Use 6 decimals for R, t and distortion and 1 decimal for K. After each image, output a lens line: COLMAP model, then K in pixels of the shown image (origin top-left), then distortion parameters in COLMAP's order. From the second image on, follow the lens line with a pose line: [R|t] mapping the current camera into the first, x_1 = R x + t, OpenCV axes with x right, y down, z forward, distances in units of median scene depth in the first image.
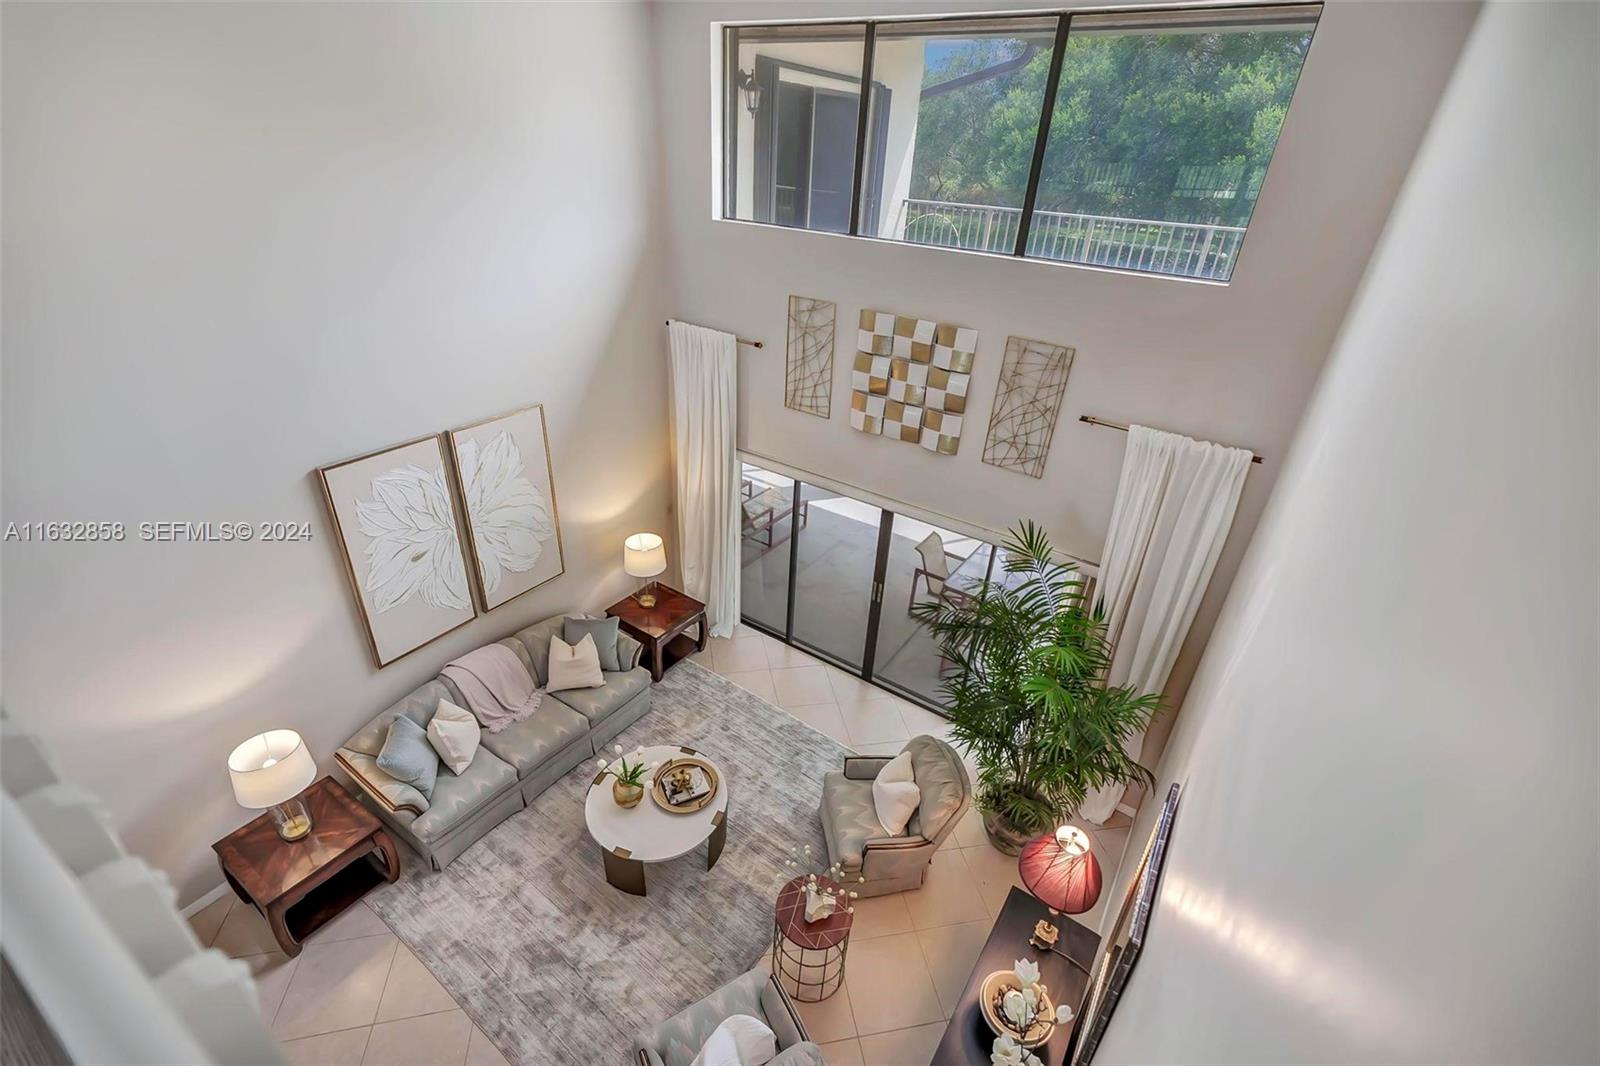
lens RADIAL K [[707.9, 0, 781.2], [0, 707.9, 533.7], [0, 0, 1]] dist [0.024431, 0.000166]
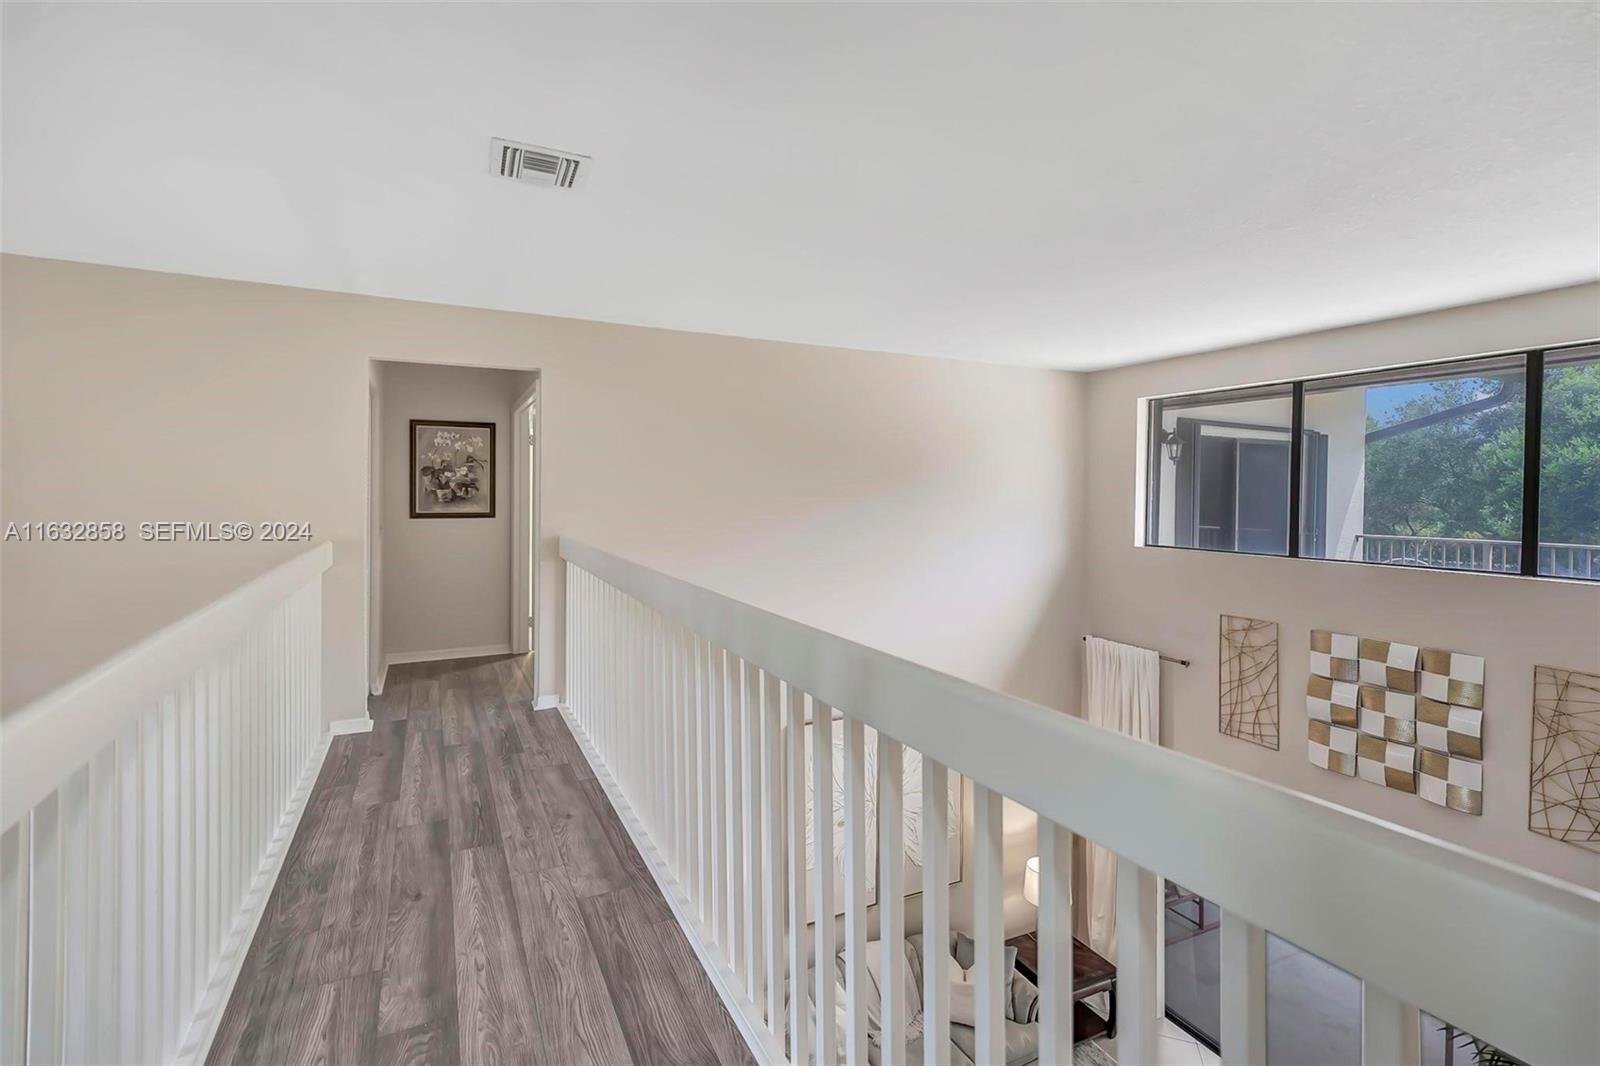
lens RADIAL K [[735.1, 0, 800.0], [0, 735.1, 527.0], [0, 0, 1]] dist [0.023034, 0.000110]
pose [[0.882423, -0.026453, -0.469712, -0.016719], [-0.190562, 0.892747, -0.408275, 0.084719], [0.430134, 0.449780, 0.782740, -0.107717]]
